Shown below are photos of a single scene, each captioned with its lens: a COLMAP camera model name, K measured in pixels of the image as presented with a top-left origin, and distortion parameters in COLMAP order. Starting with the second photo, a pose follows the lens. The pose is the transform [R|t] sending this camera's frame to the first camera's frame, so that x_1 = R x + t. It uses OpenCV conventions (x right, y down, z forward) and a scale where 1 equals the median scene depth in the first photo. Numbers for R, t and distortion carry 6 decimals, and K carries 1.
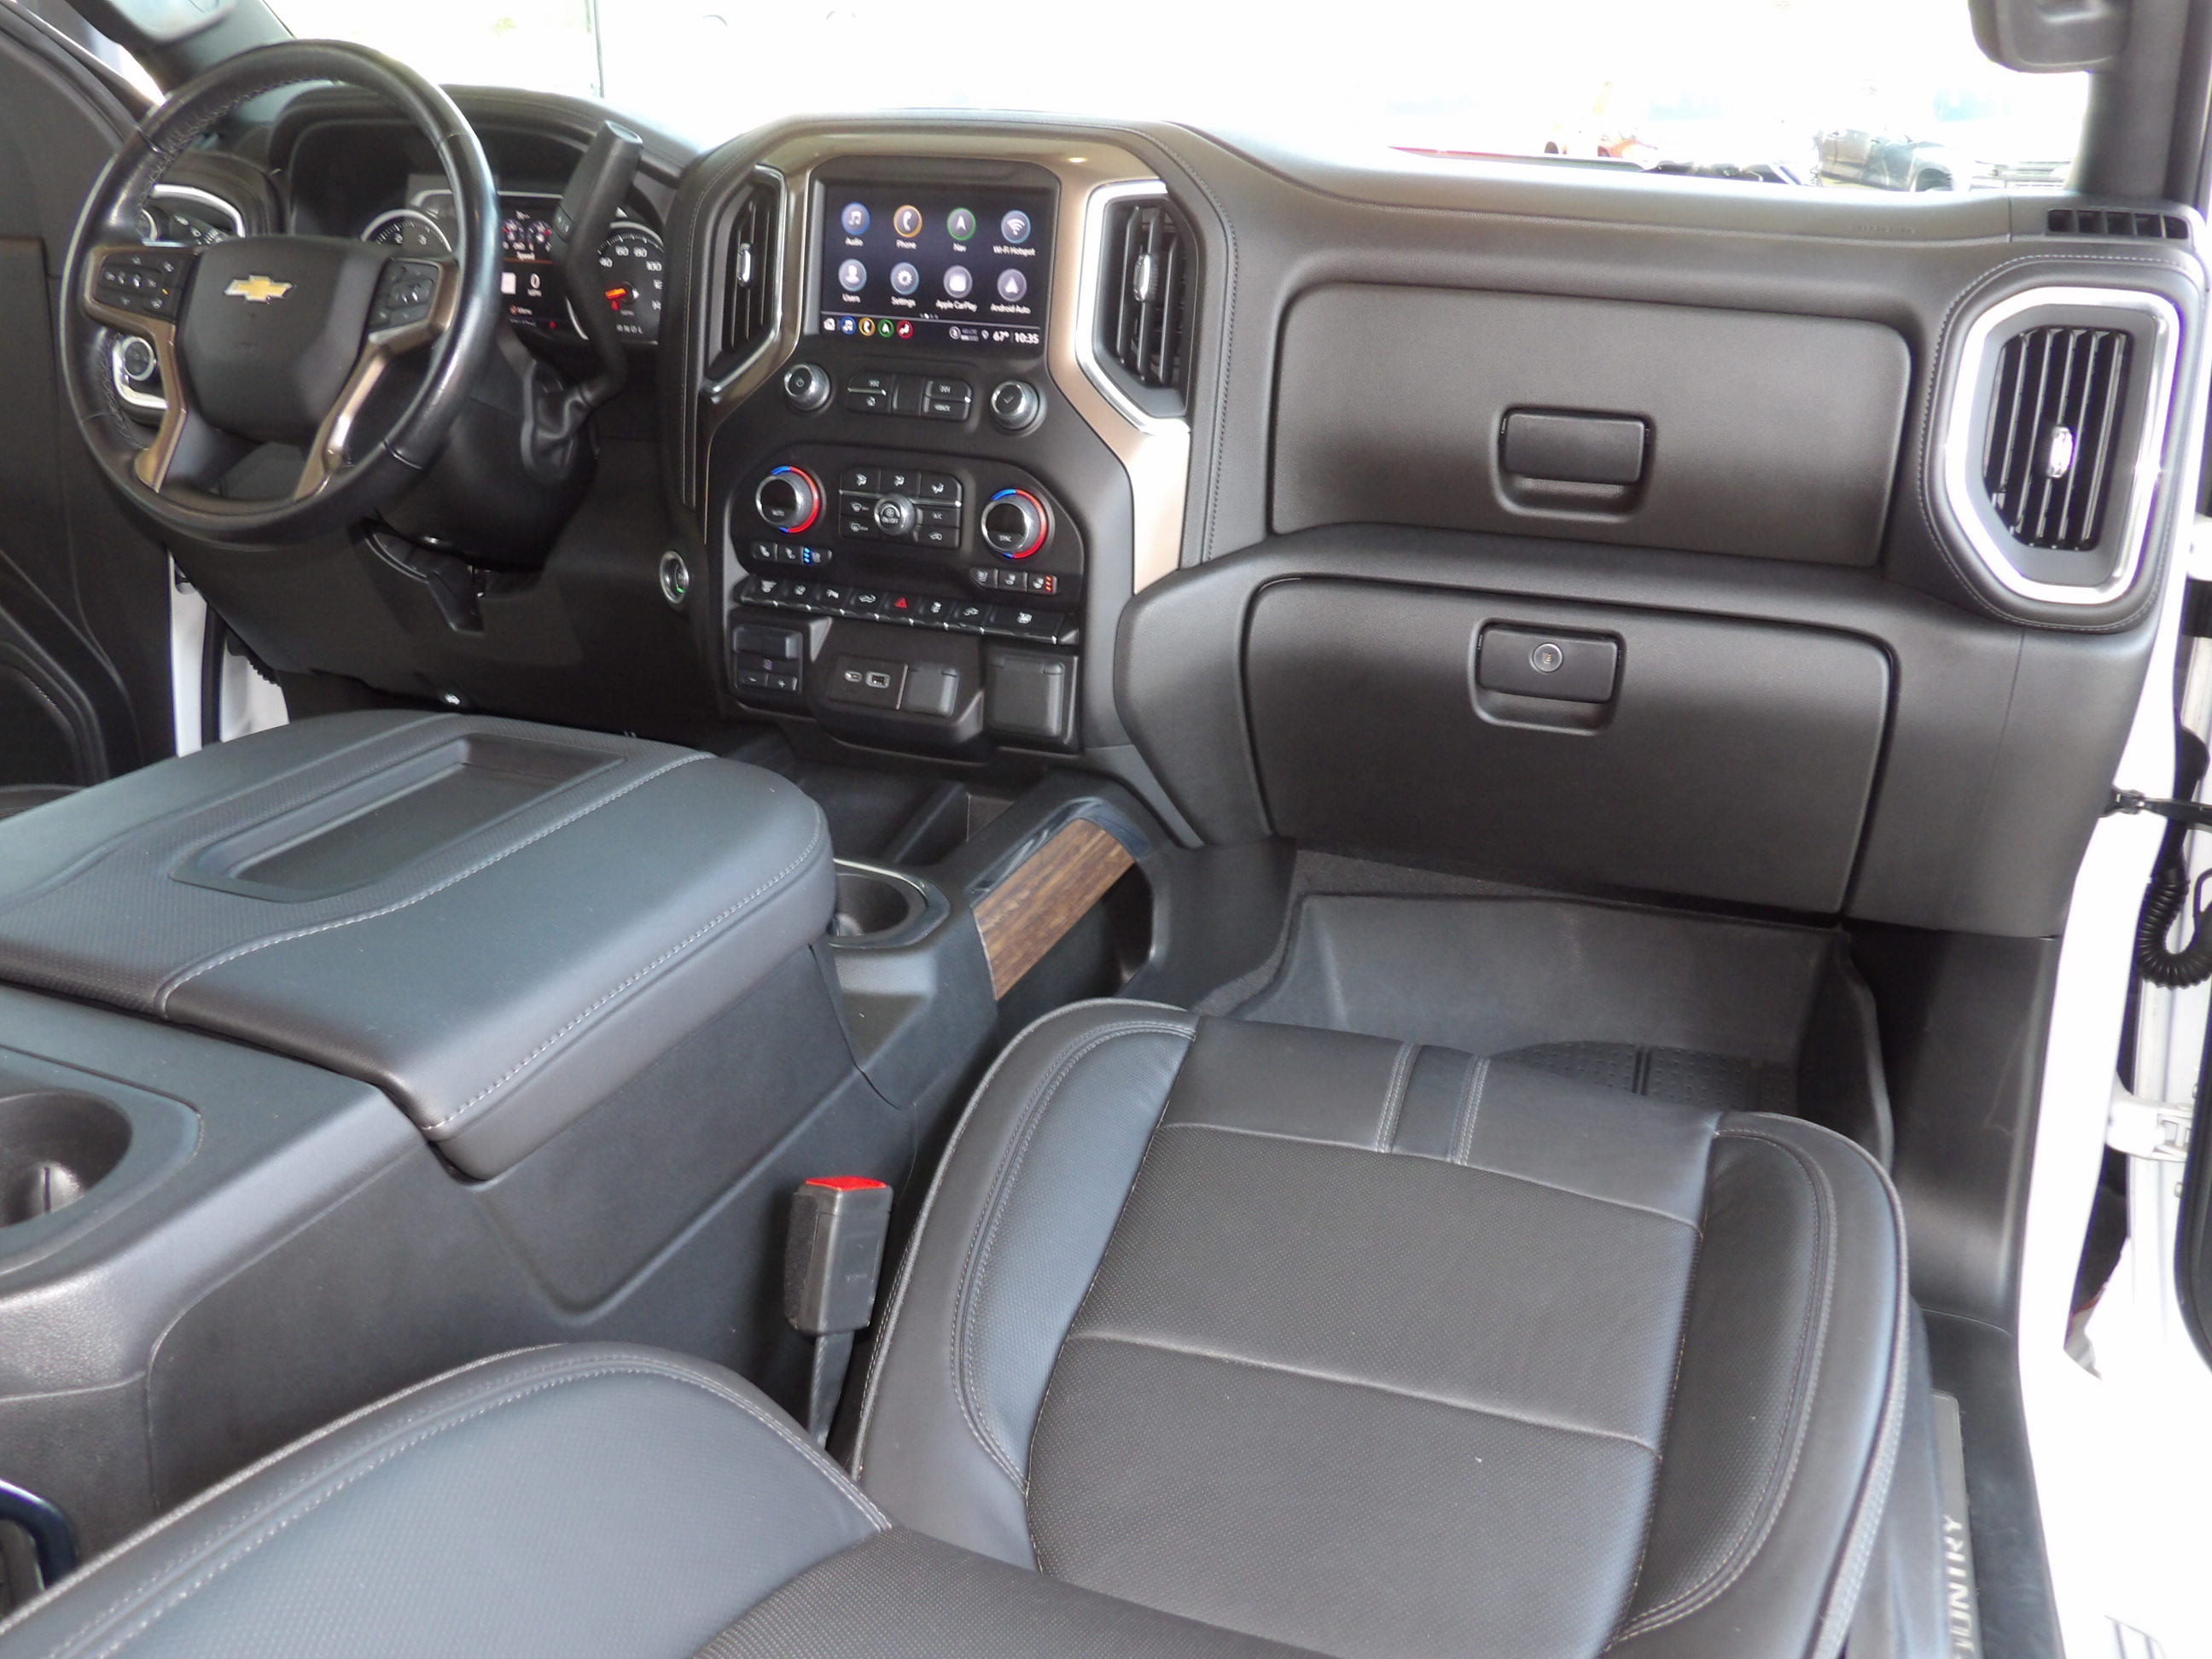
lens RADIAL K [[1848.3, 0, 1094.3], [0, 1848.3, 848.8], [0, 0, 1]] dist [-0.054455, 0.026781]
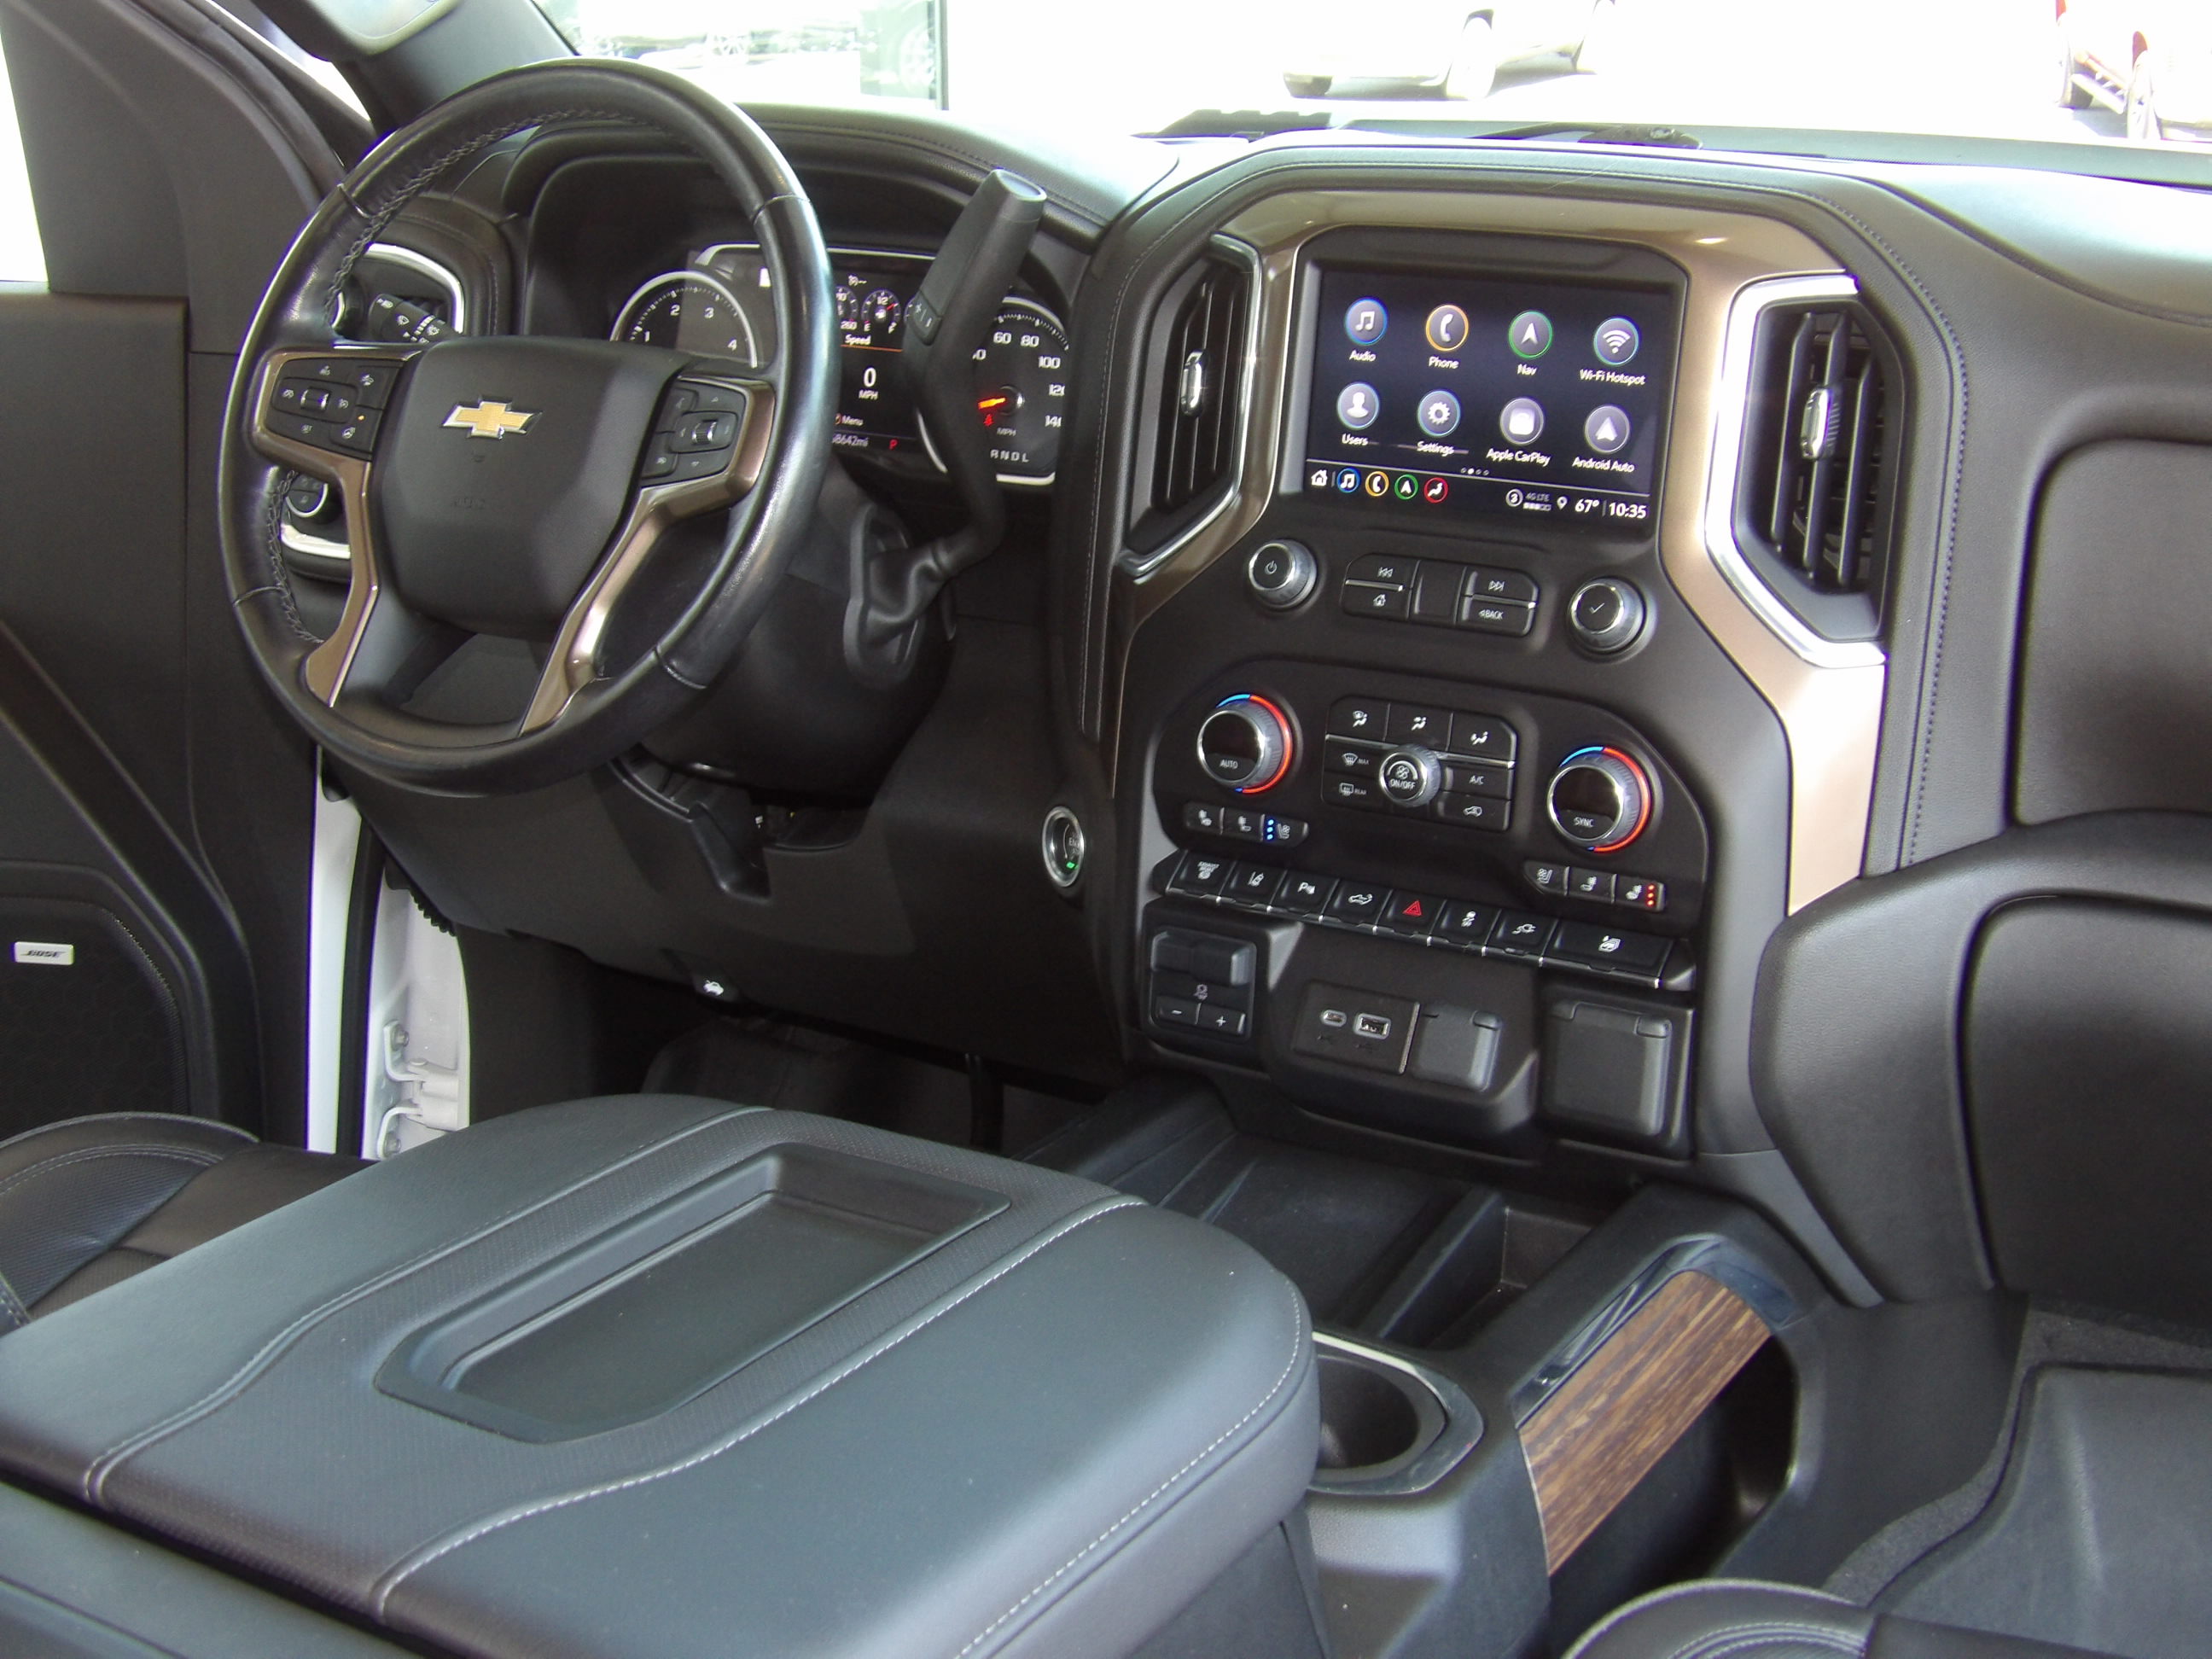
lens RADIAL K [[3006.6, 0, 1026.0], [0, 3006.6, 841.7], [0, 0, 1]] dist [-0.103969, 0.000000]
pose [[0.977866, 0.031628, -0.206830, -0.021936], [-0.049400, 0.995462, -0.081334, -0.065709], [0.203318, 0.089751, 0.974990, -0.045628]]
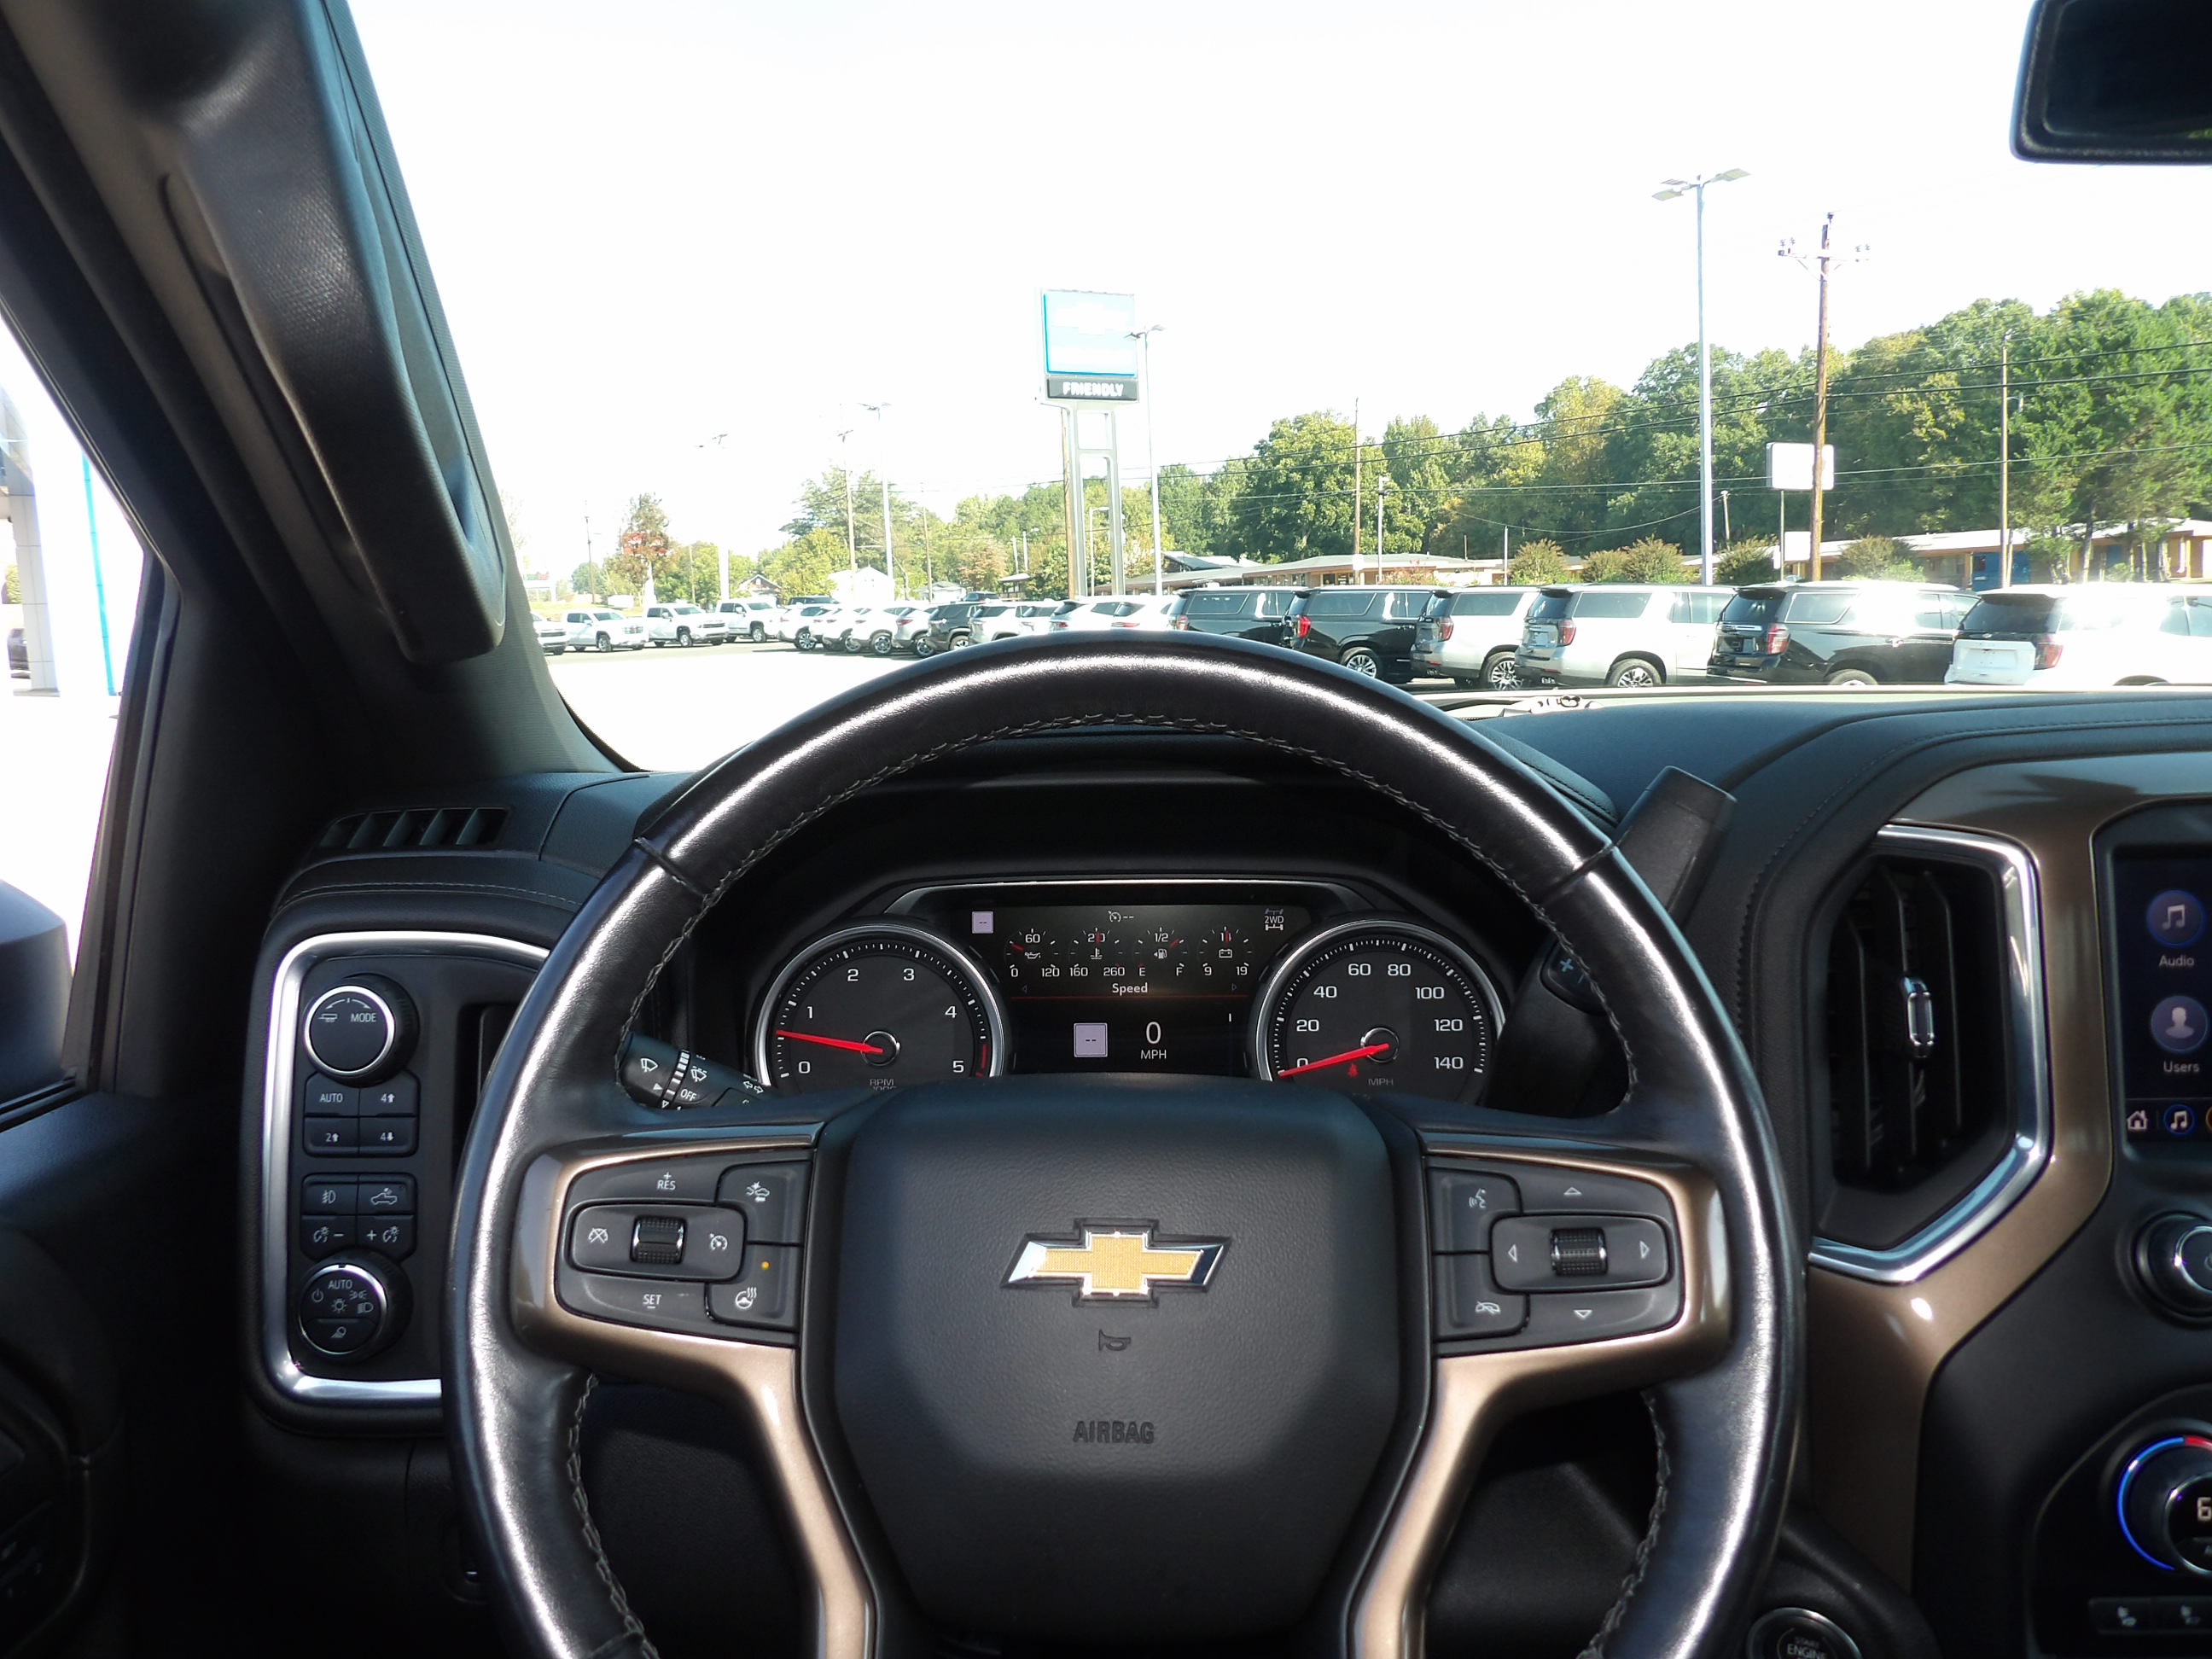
lens RADIAL K [[1543.1, 0, 1100.9], [0, 1543.1, 806.3], [0, 0, 1]] dist [-0.040234, 0.015805]
pose [[0.943285, -0.081776, 0.321755, -0.545404], [0.165471, 0.956030, -0.242129, -0.315853], [-0.287807, 0.281637, 0.915340, 0.677222]]
